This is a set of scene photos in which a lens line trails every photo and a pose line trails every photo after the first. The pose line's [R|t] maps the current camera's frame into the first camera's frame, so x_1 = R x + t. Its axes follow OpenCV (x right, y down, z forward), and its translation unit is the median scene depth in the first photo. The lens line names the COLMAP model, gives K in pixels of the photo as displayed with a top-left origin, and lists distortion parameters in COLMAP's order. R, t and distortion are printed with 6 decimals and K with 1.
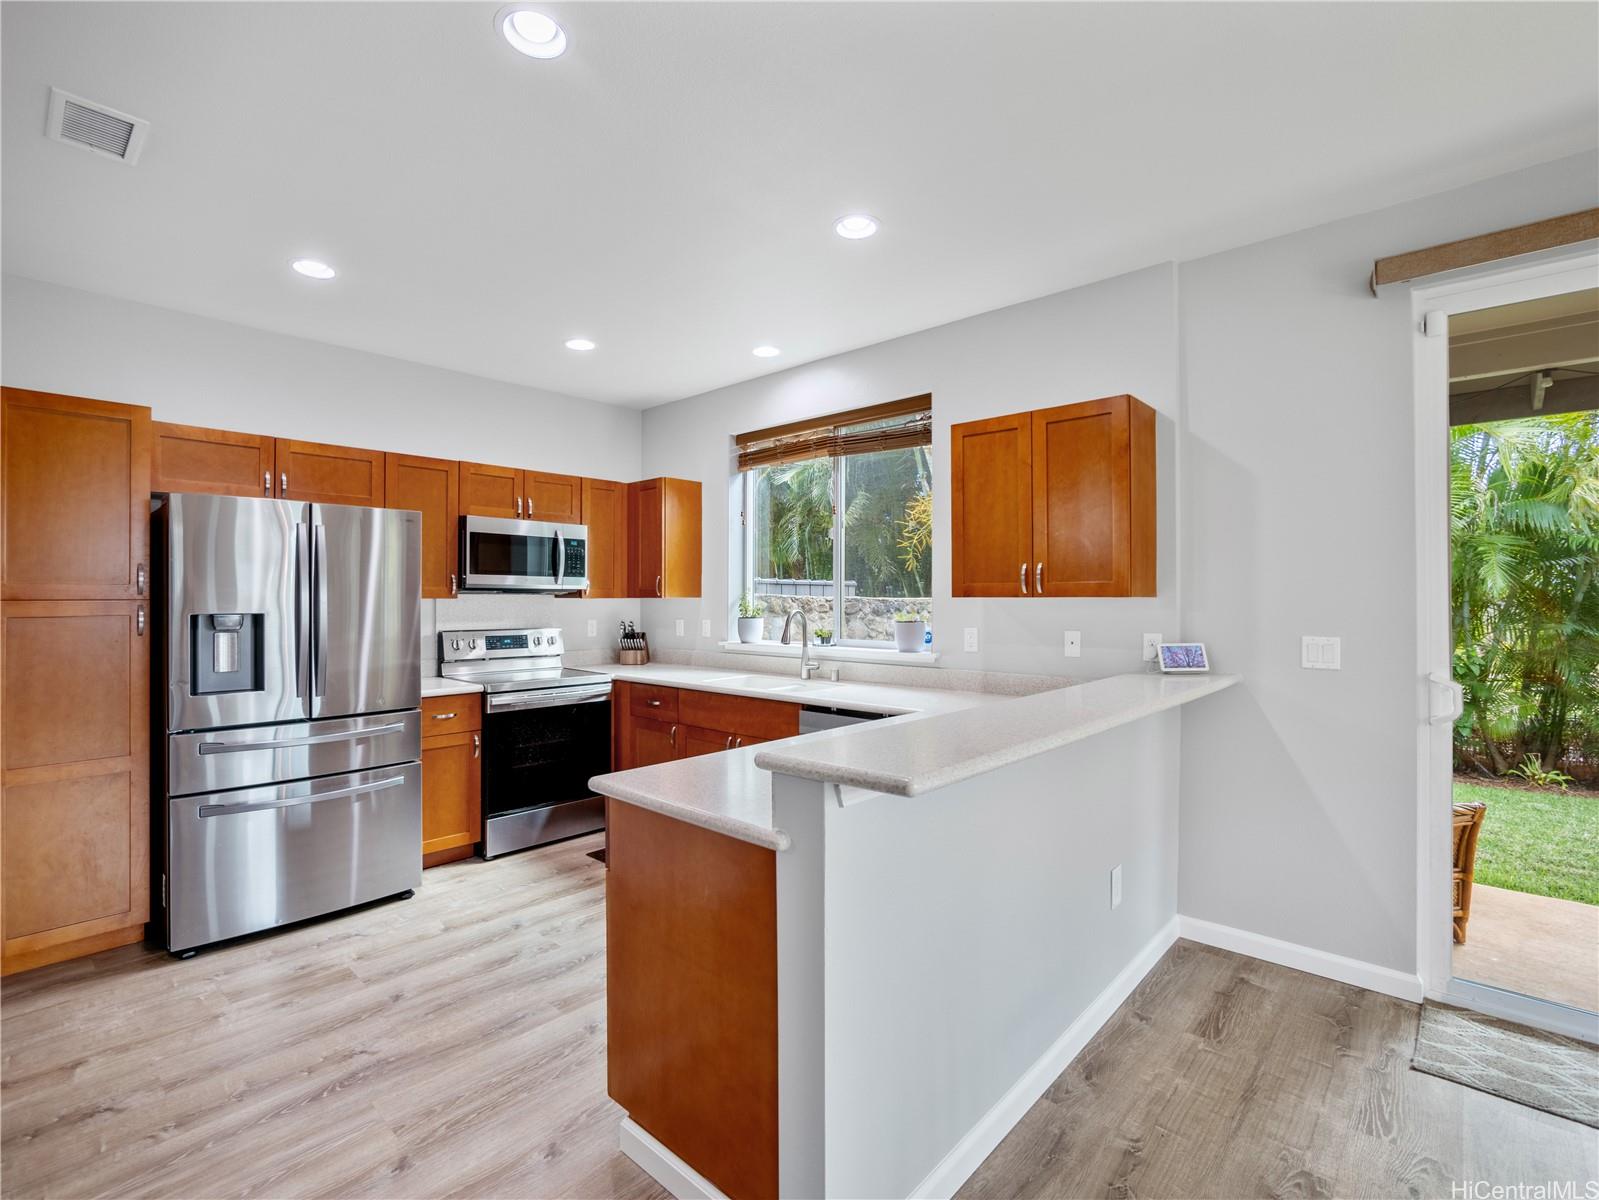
lens RADIAL K [[743.3, 0, 790.8], [0, 743.3, 595.5], [0, 0, 1]] dist [-0.002384, -0.000167]
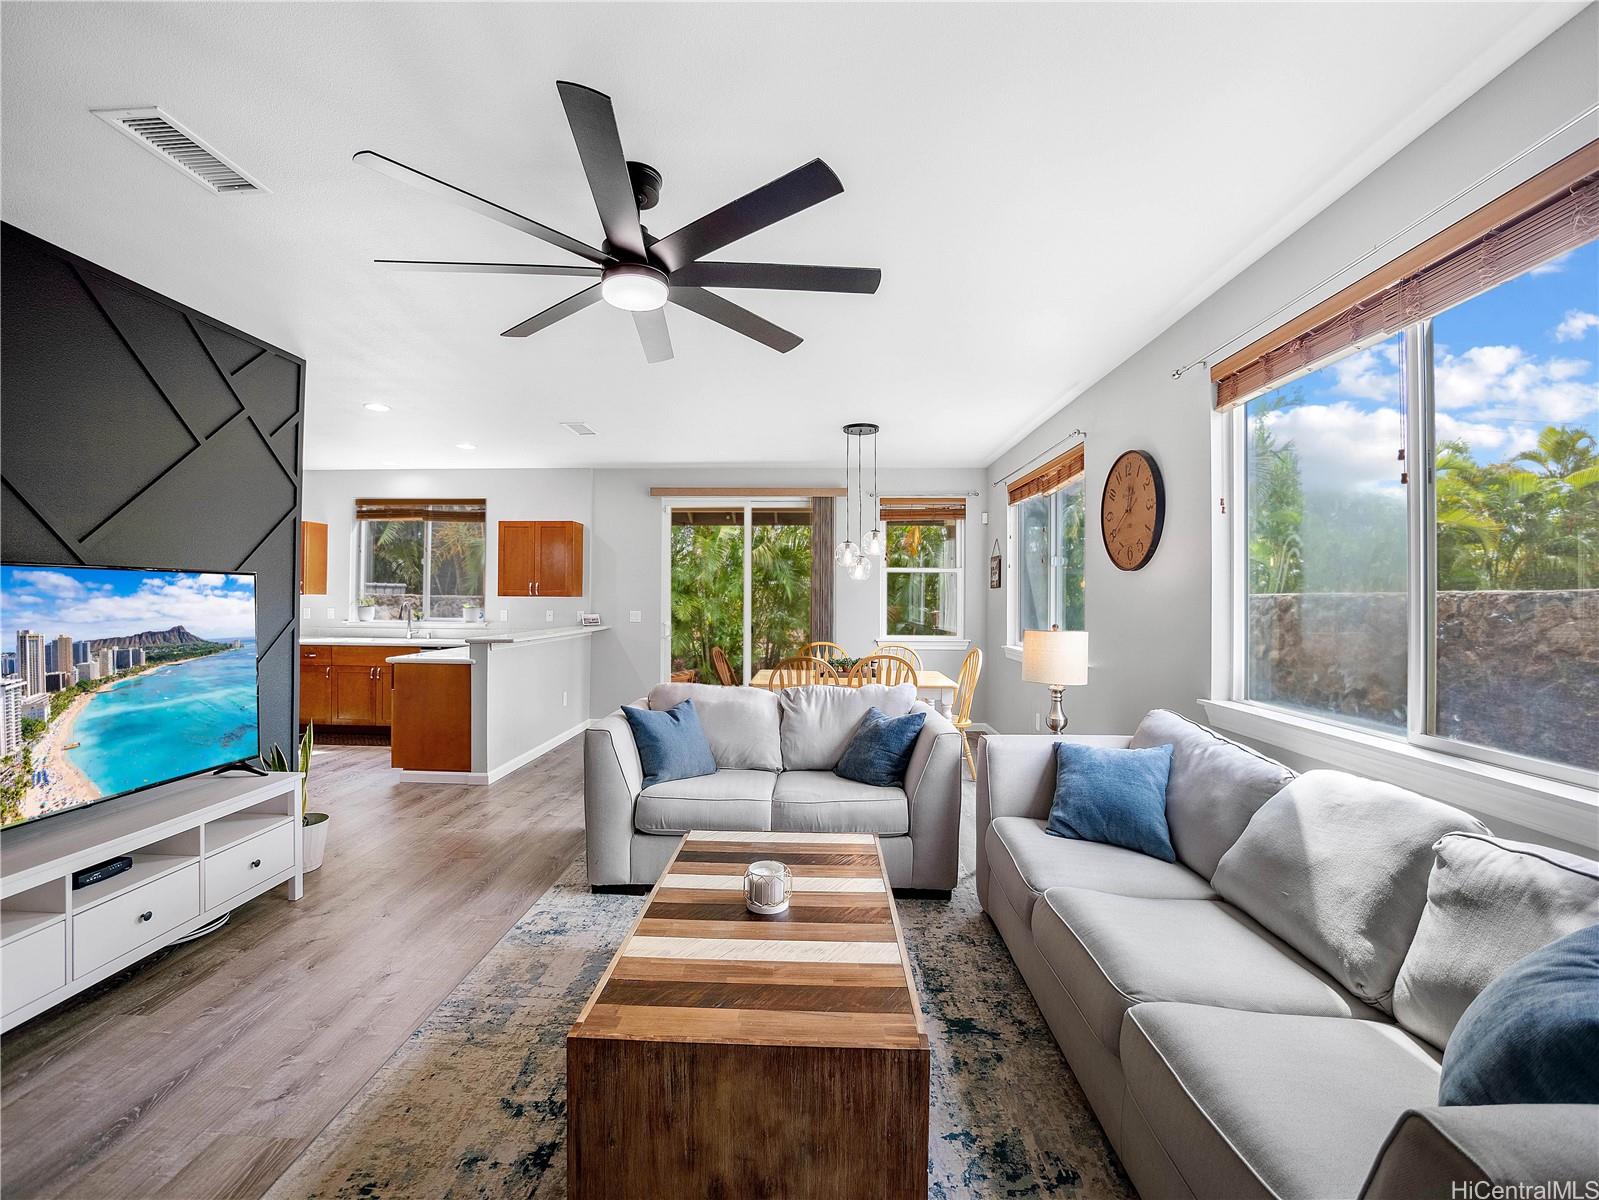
lens RADIAL K [[682.7, 0, 791.3], [0, 682.7, 593.5], [0, 0, 1]] dist [-0.001551, -0.000004]
pose [[0.765423, 0.007129, 0.643487, -0.358598], [-0.008382, 0.999964, -0.001108, -0.008988], [-0.643472, -0.004546, 0.765456, -0.960481]]
